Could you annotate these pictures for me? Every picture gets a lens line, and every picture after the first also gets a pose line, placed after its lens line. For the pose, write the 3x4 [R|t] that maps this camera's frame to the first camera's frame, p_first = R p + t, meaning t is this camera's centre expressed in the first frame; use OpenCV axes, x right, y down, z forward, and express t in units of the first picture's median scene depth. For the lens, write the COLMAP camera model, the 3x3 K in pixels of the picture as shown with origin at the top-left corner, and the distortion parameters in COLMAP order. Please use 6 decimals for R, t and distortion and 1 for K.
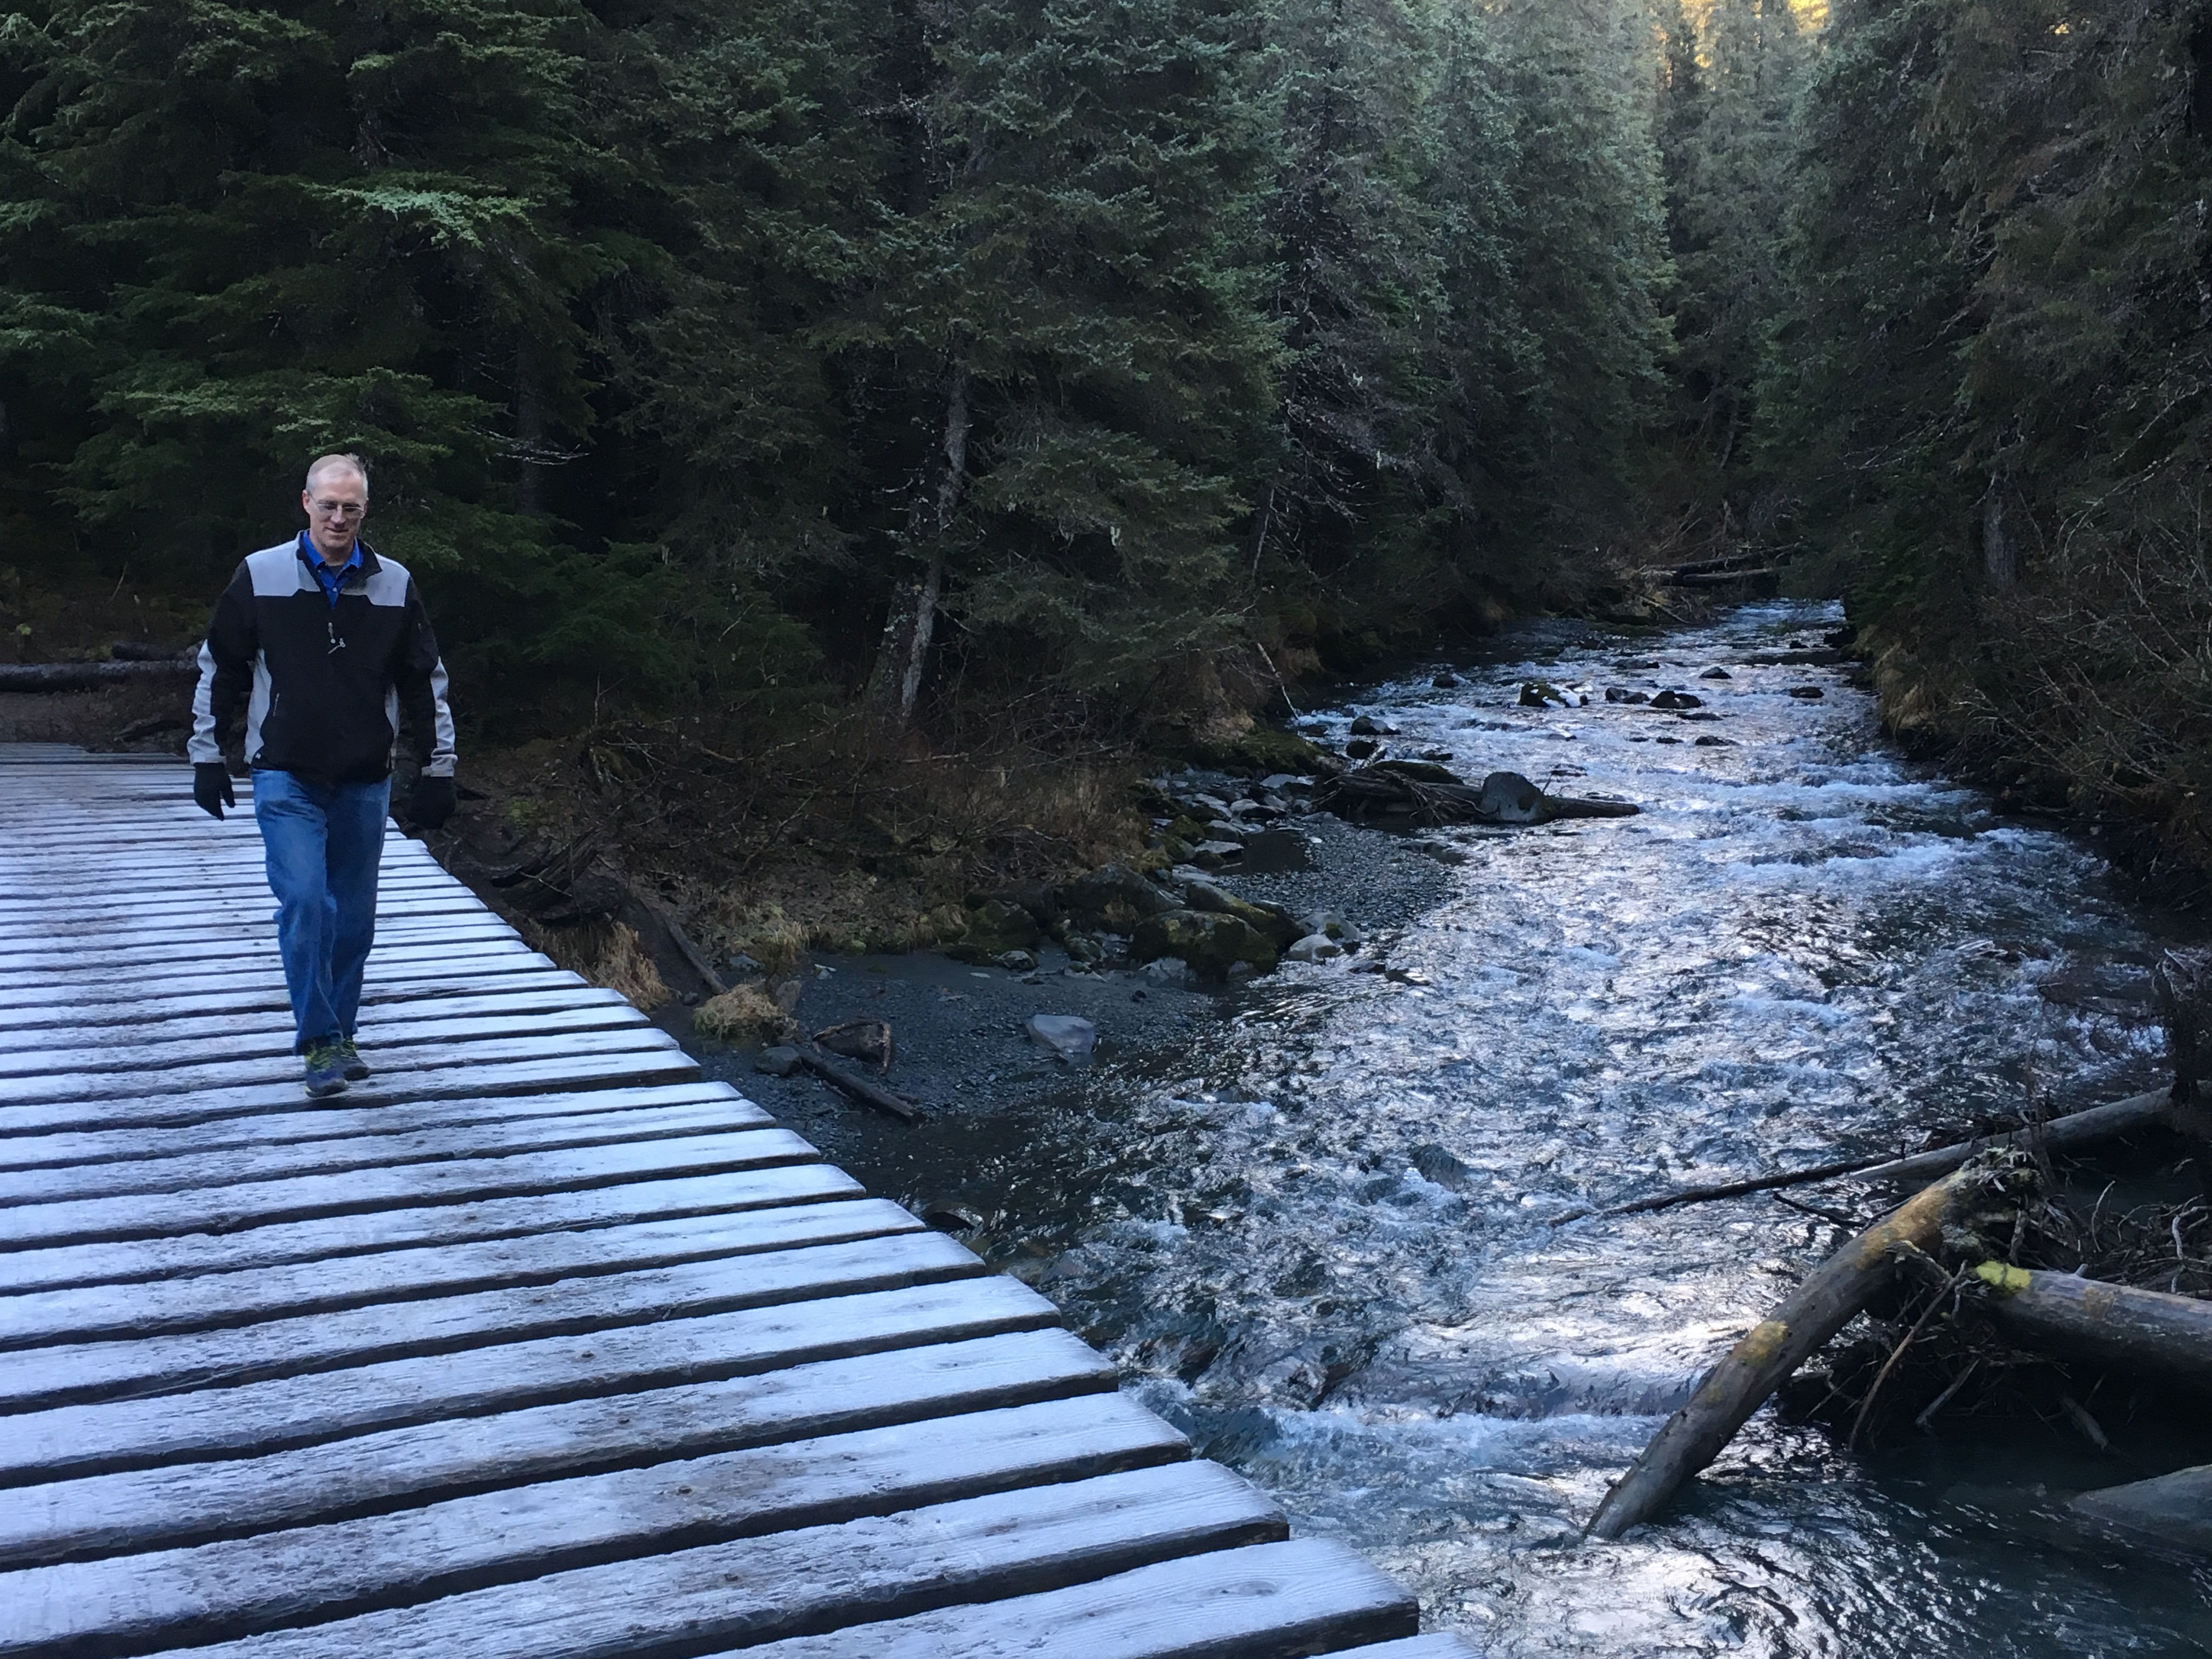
lens RADIAL K [[2460.0, 0, 1106.0], [0, 2460.0, 829.5], [0, 0, 1]] dist [0.062350, -0.051141]
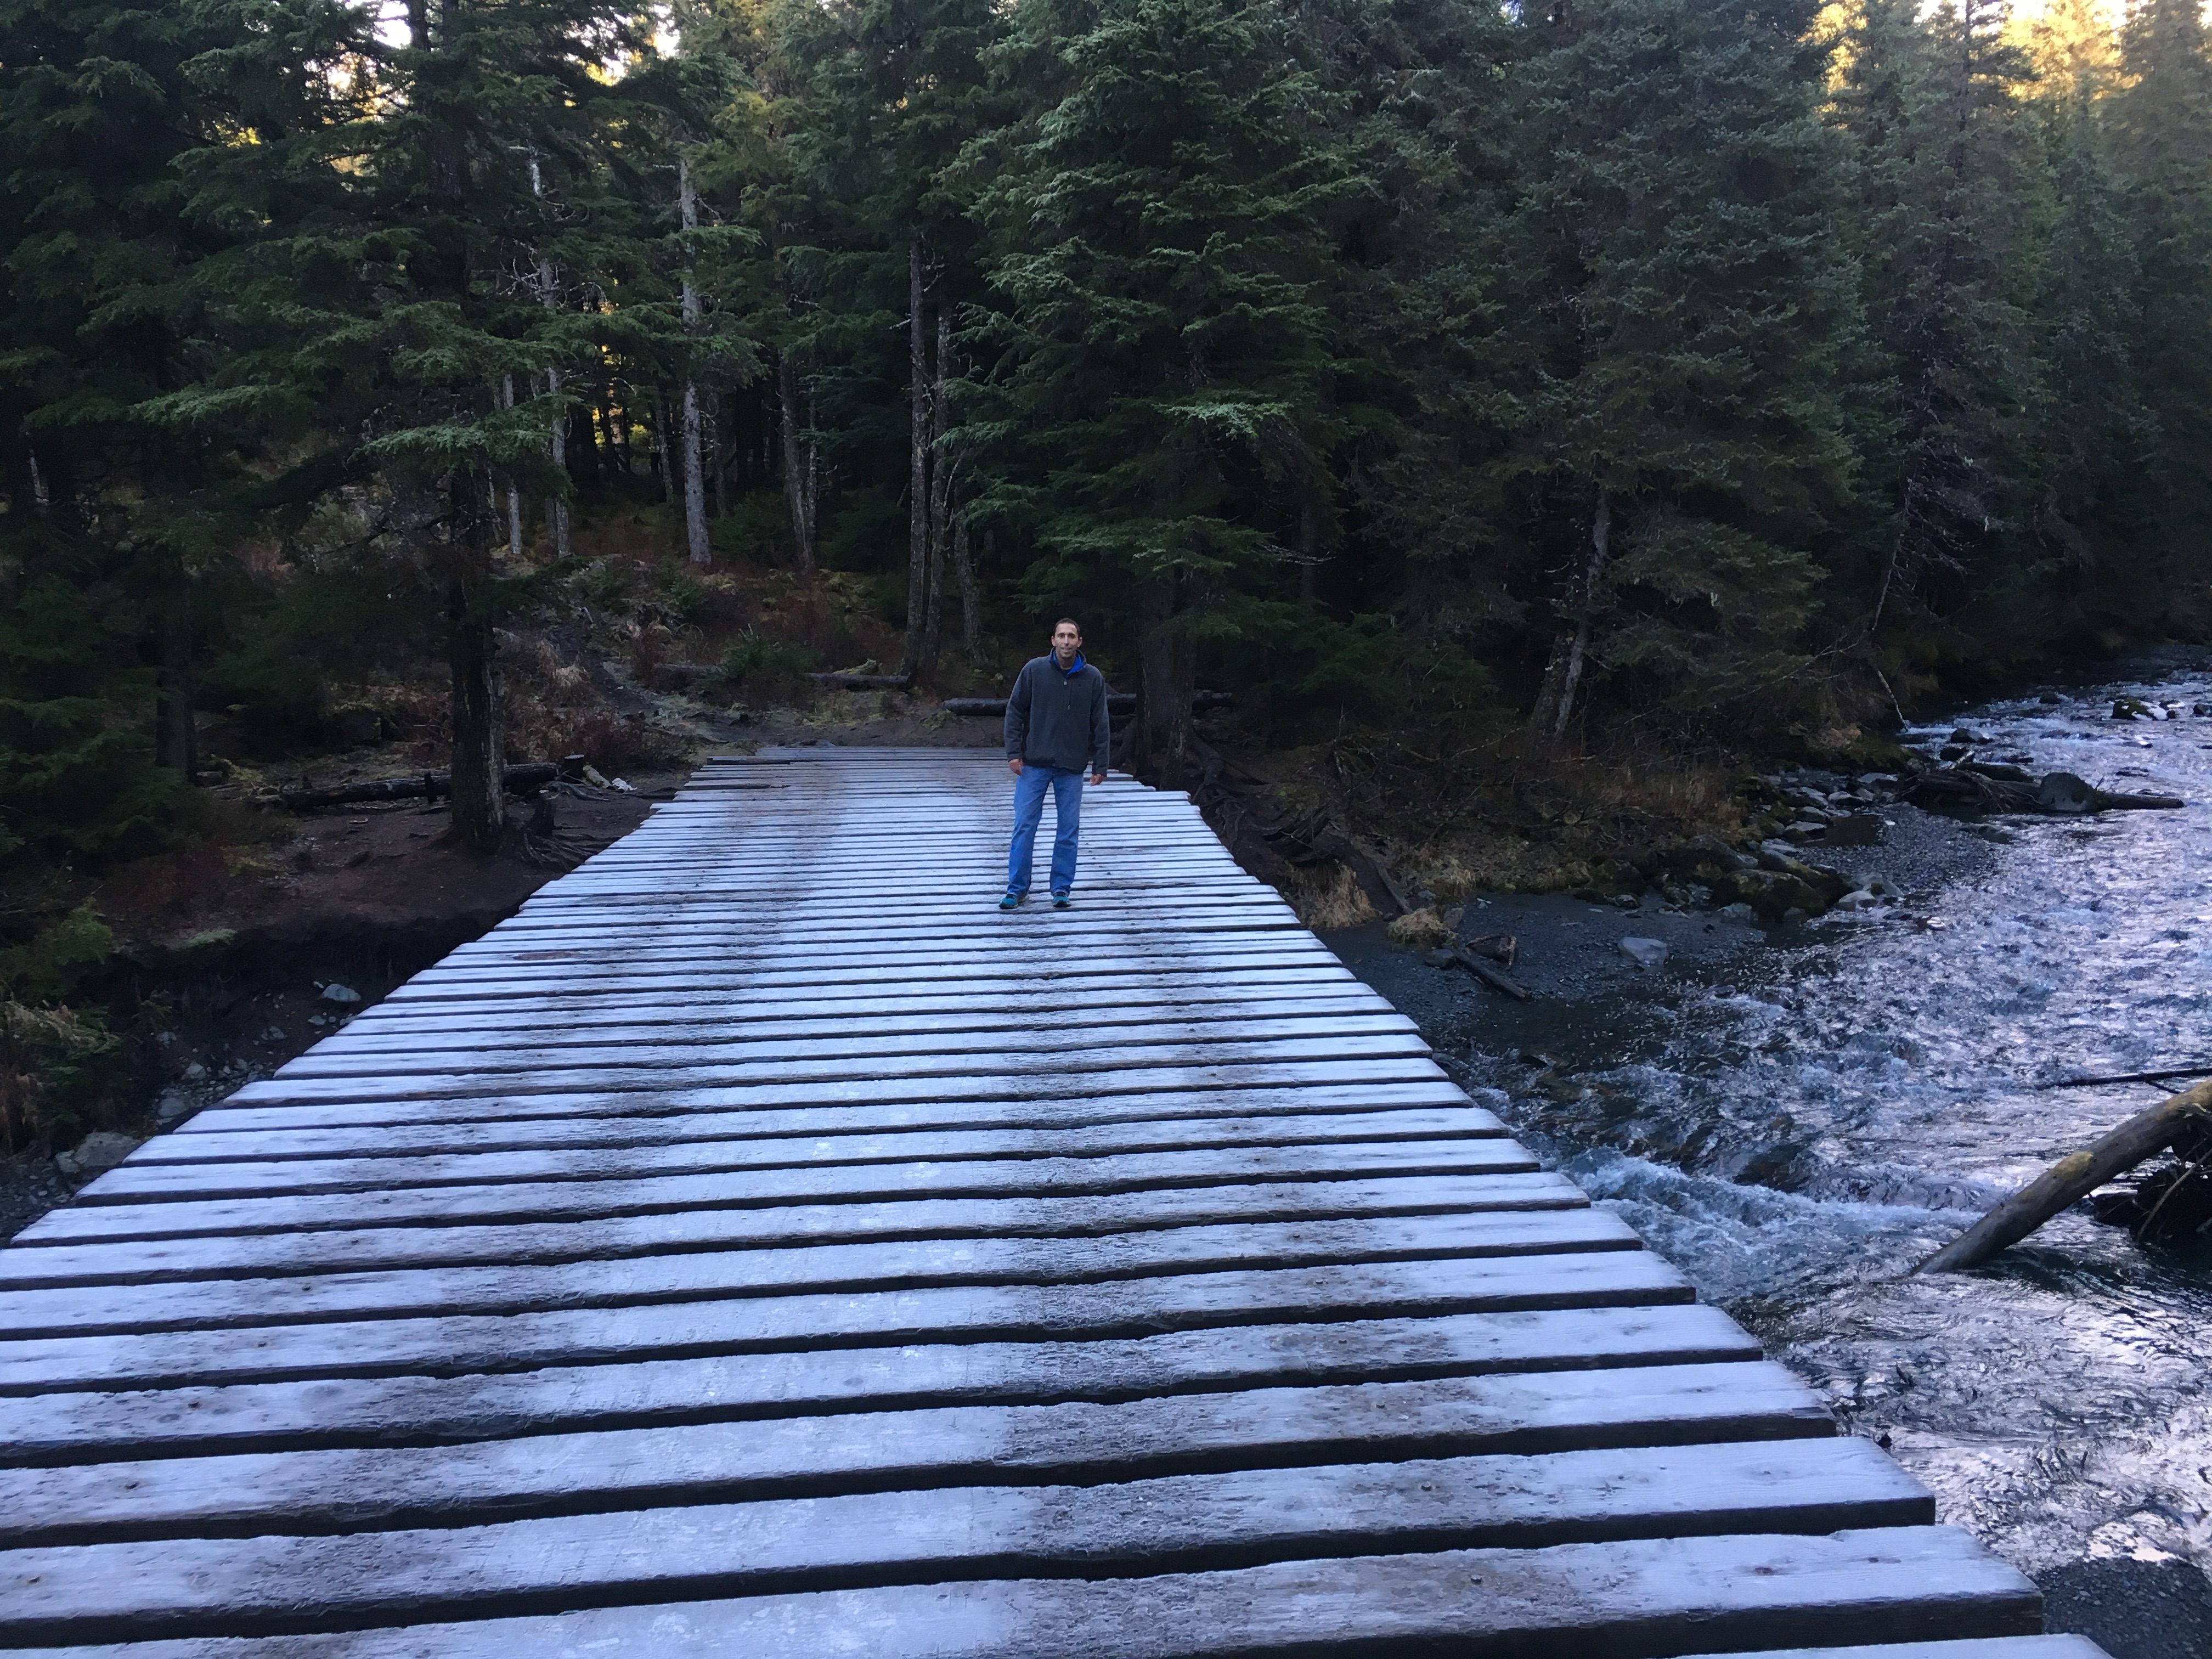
lens RADIAL K [[1911.7, 0, 1119.1], [0, 1911.7, 831.7], [0, 0, 1]] dist [0.061687, -0.083914]
pose [[0.937622, 0.018626, -0.347158, 0.077175], [-0.015532, 0.999811, 0.011691, 0.004558], [0.347310, -0.005570, 0.937734, -0.149476]]
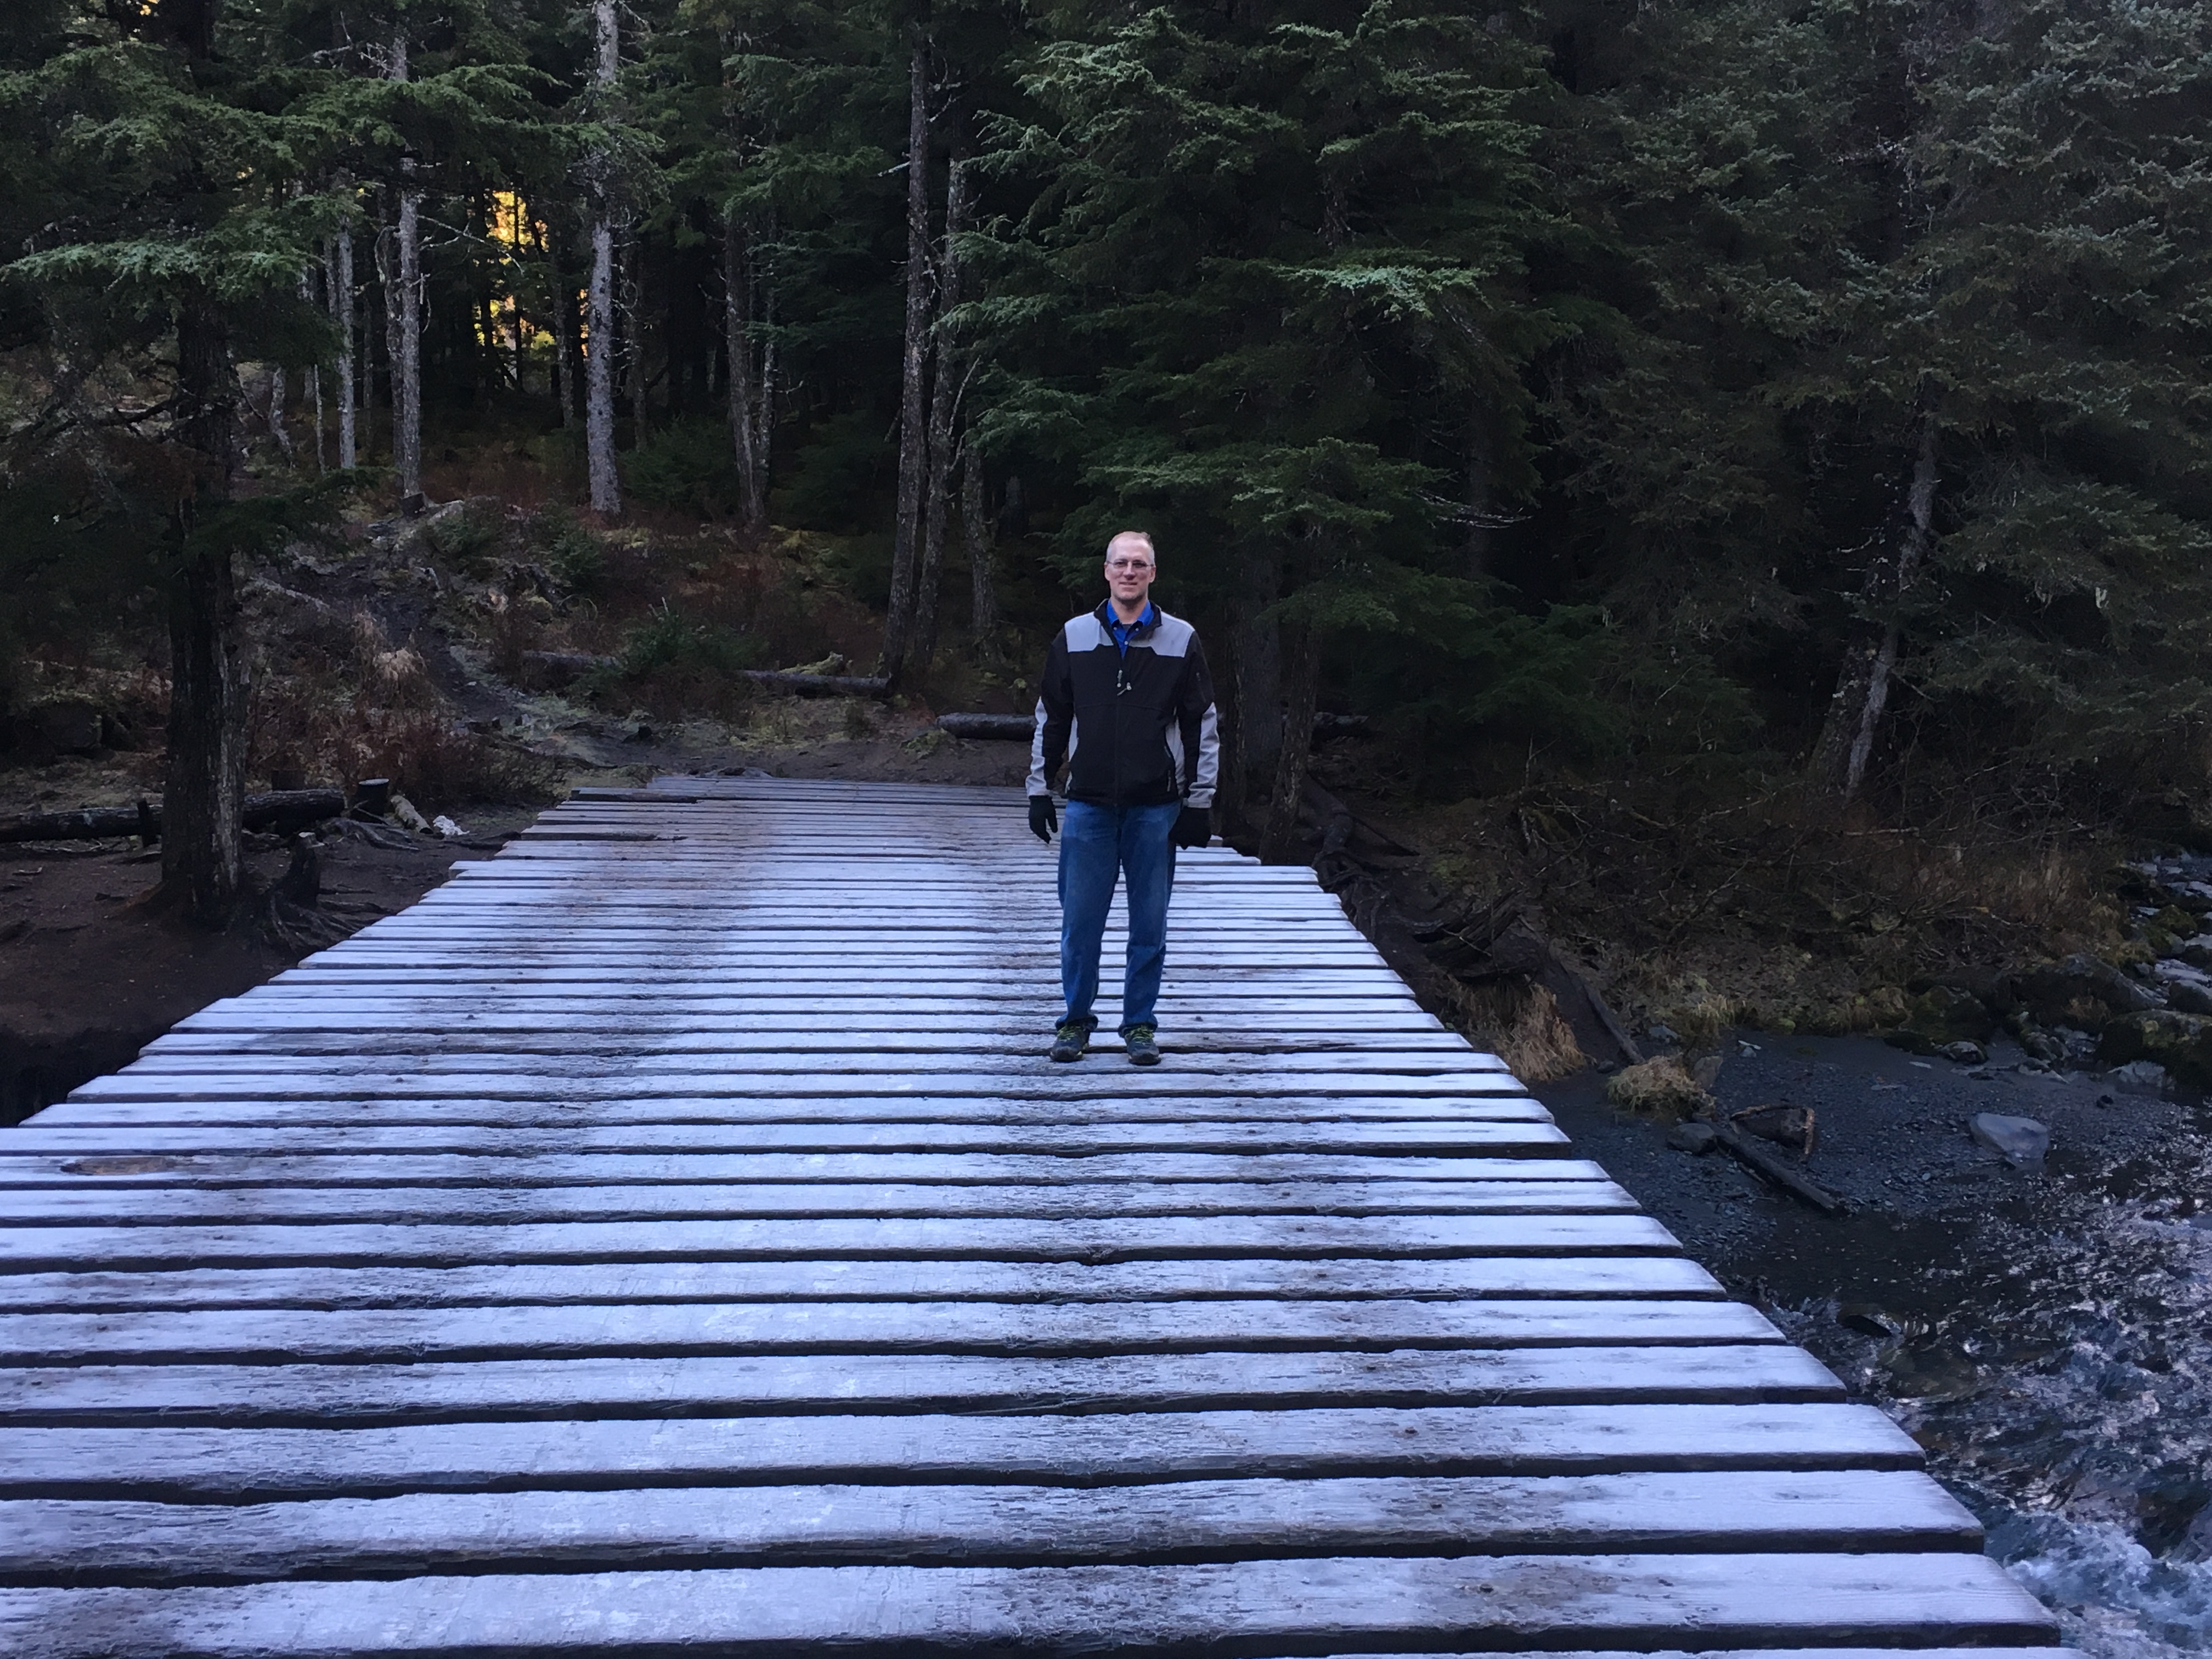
lens RADIAL K [[2458.5, 0, 1109.6], [0, 2458.5, 826.9], [0, 0, 1]] dist [0.067778, -0.071826]
pose [[0.927752, 0.038077, -0.371249, 0.008848], [-0.047366, 0.998751, -0.015929, -0.001776], [0.370178, 0.032363, 0.928397, 0.007622]]
